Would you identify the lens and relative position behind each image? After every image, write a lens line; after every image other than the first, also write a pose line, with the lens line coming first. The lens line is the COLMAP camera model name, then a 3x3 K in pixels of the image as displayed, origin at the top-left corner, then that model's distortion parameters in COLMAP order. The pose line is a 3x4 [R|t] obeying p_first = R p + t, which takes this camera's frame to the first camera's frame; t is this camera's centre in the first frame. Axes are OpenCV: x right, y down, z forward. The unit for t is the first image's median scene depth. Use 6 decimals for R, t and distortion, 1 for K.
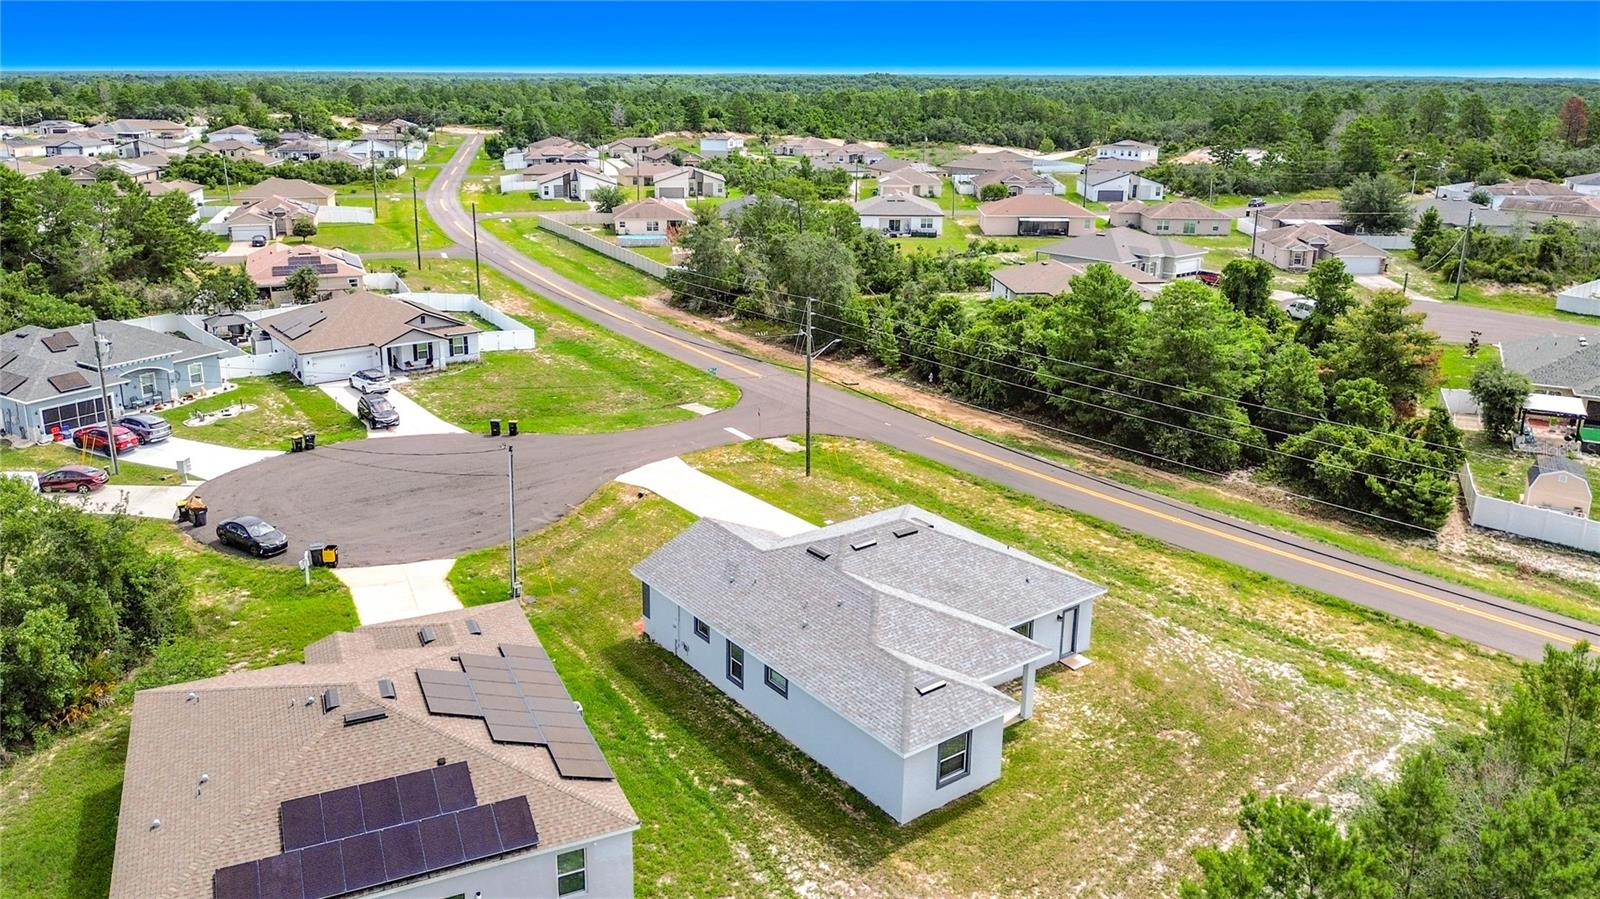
lens RADIAL K [[1168.6, 0, 770.0], [0, 1168.6, 421.2], [0, 0, 1]] dist [0.055305, -0.094647]
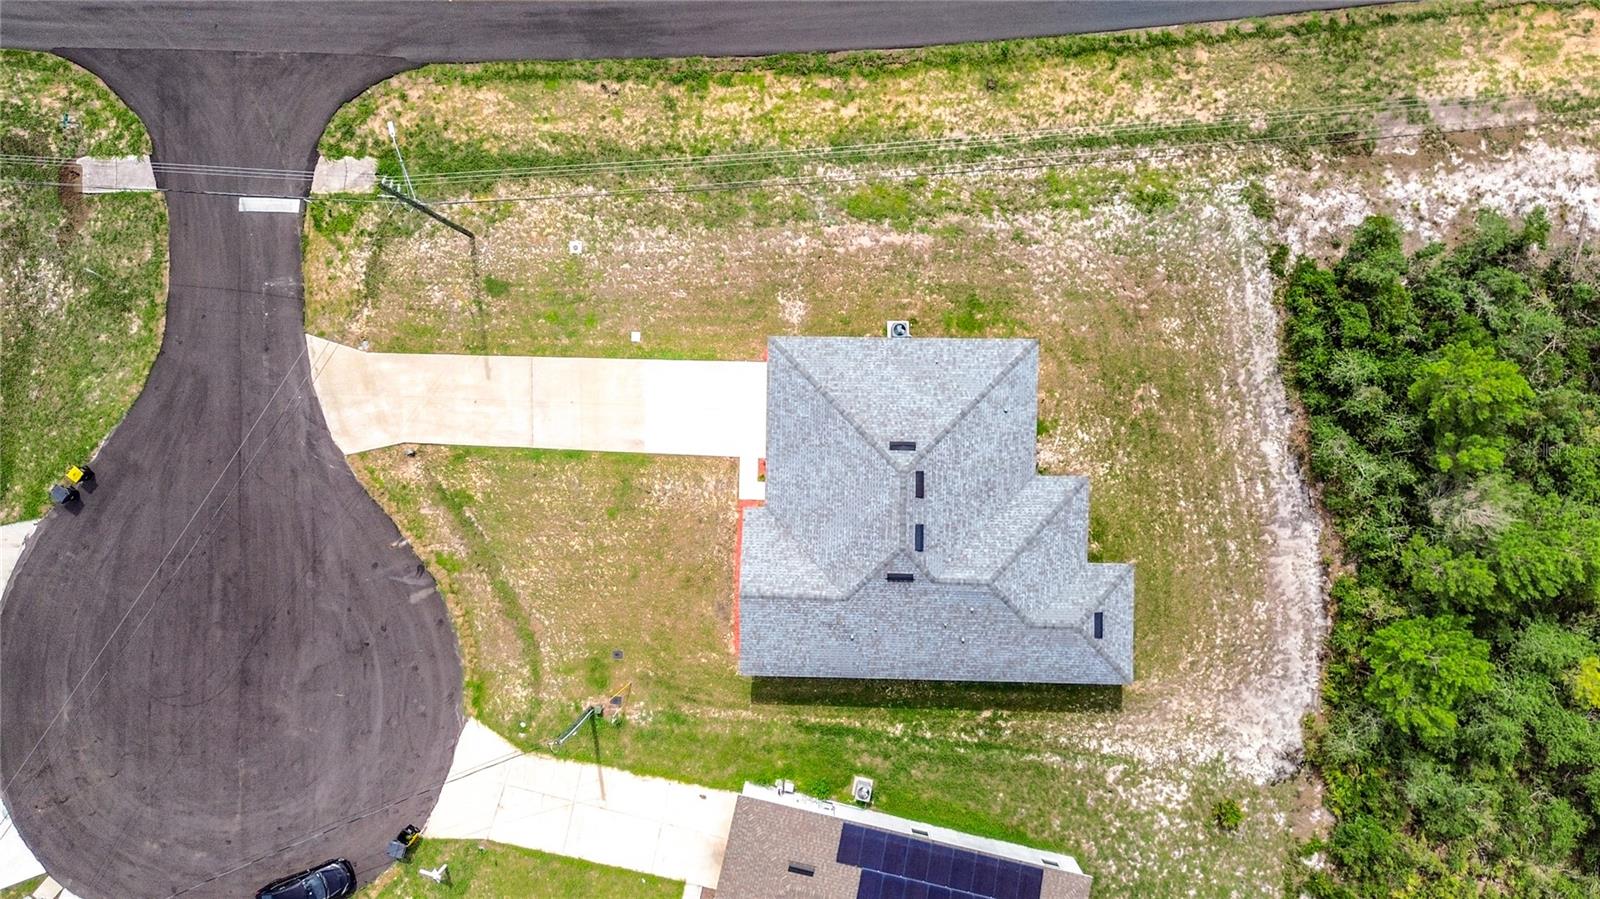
lens RADIAL K [[1143.8, 0, 800.0], [0, 1143.8, 449.5], [0, 0, 1]] dist [0.079272, -0.092986]
pose [[0.600641, -0.799415, -0.012893, 0.054559], [0.244665, 0.168429, 0.954867, -0.547011], [-0.761163, -0.576687, 0.296754, 0.486103]]
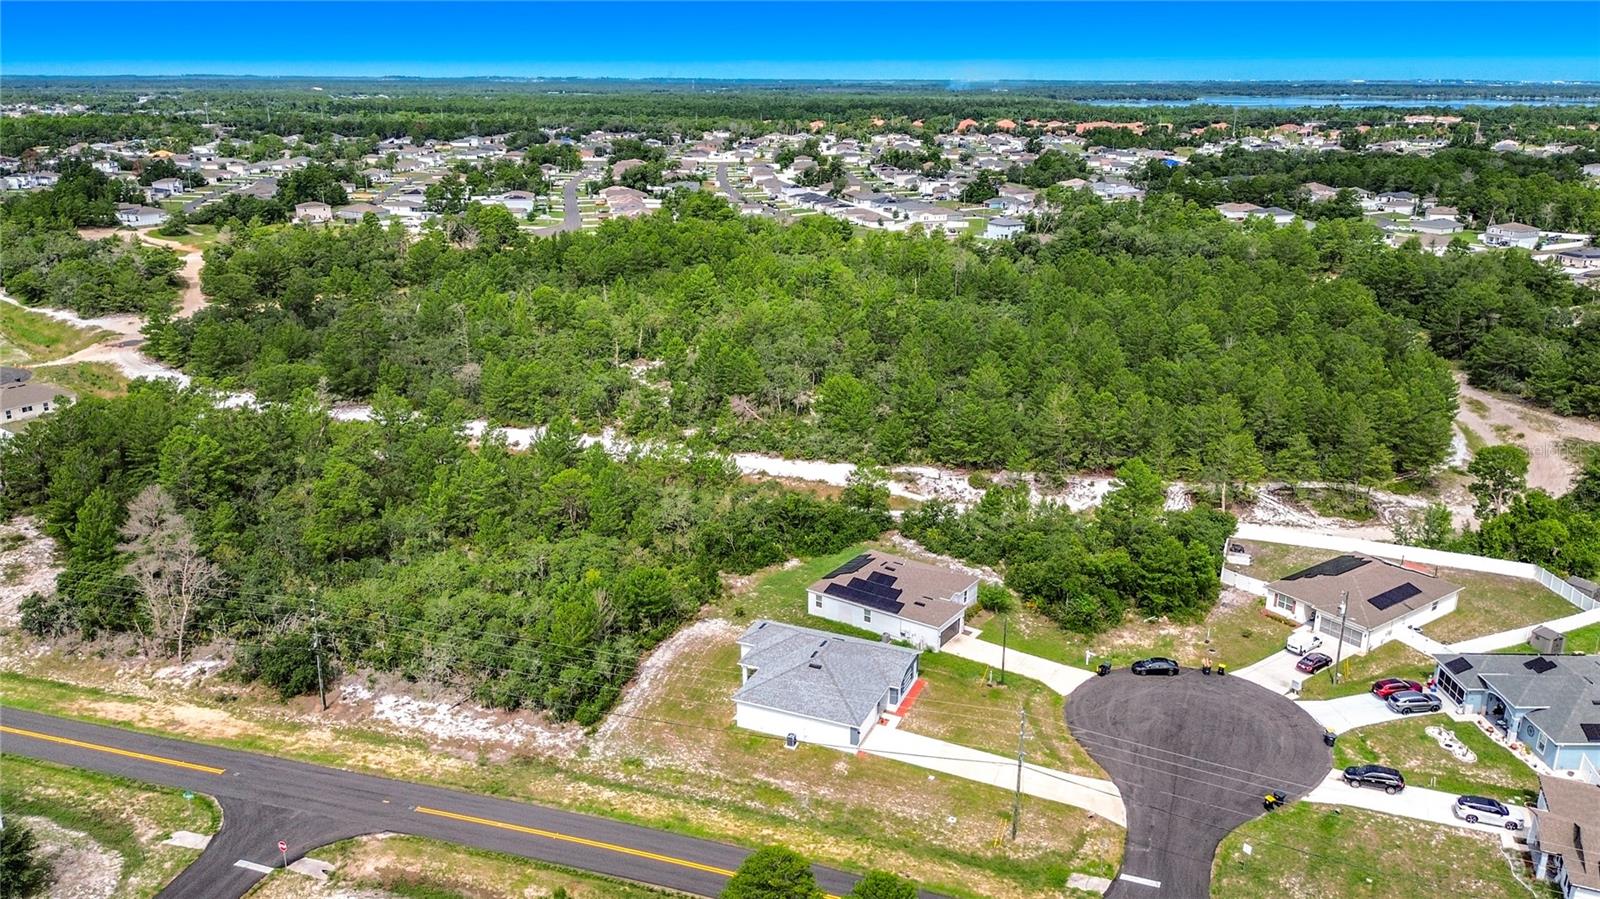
lens RADIAL K [[1161.5, 0, 800.0], [0, 1161.5, 449.5], [0, 0, 1]] dist [0.079882, -0.131495]
pose [[-0.854721, 0.150112, -0.496909, 0.710123], [-0.156037, 0.838700, 0.521761, -0.829173], [0.495080, 0.523497, -0.693431, 1.398304]]
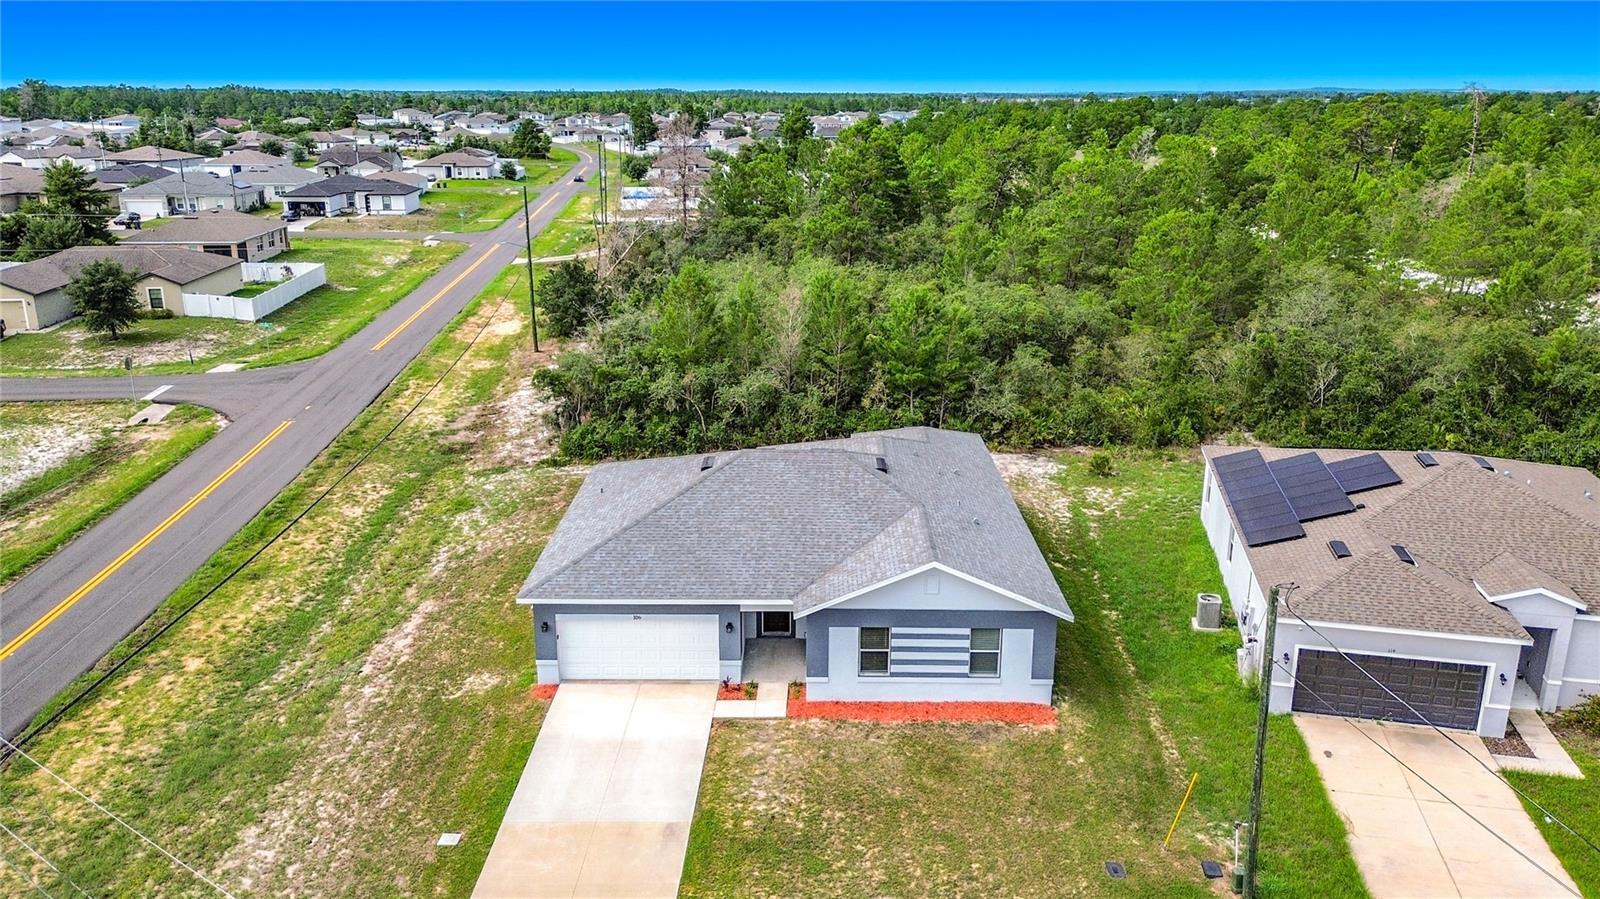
lens RADIAL K [[1143.8, 0, 800.0], [0, 1143.8, 449.5], [0, 0, 1]] dist [0.079272, -0.092986]
pose [[-0.805836, -0.180994, 0.563799, -0.208490], [0.162532, 0.847961, 0.504524, -0.177751], [-0.569395, 0.498200, -0.653901, 0.906485]]
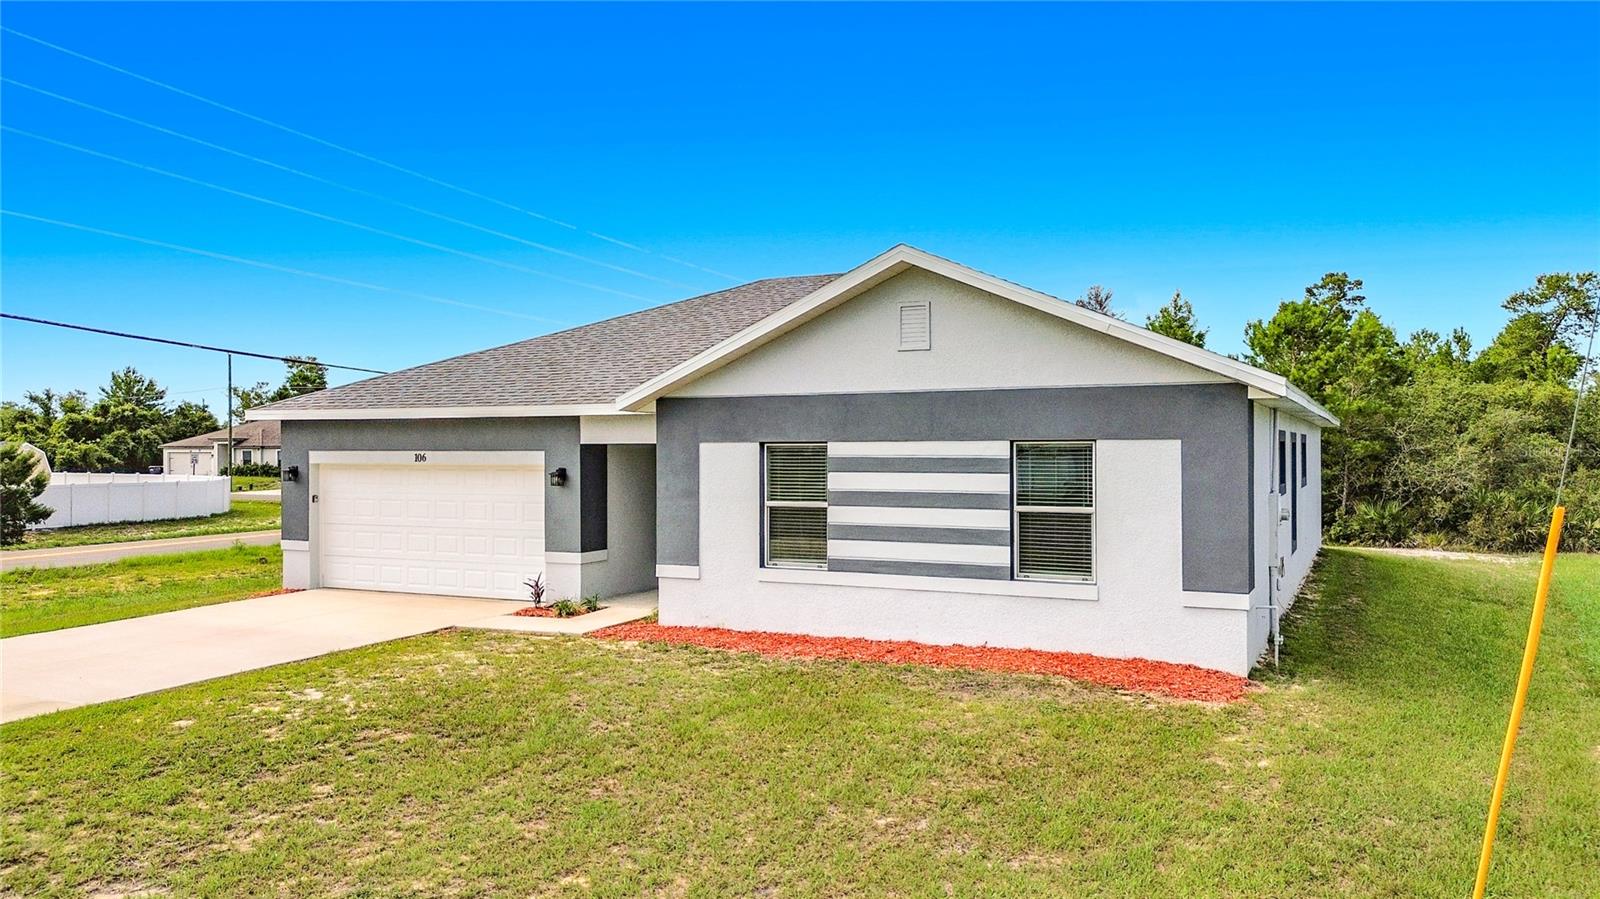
lens RADIAL K [[1143.8, 0, 800.0], [0, 1143.8, 449.5], [0, 0, 1]] dist [0.079272, -0.092986]
pose [[-0.469978, -0.000352, 0.882678, -0.166459], [0.248124, 0.959625, 0.132496, 0.055638], [-0.847086, 0.281284, -0.450915, 0.740095]]
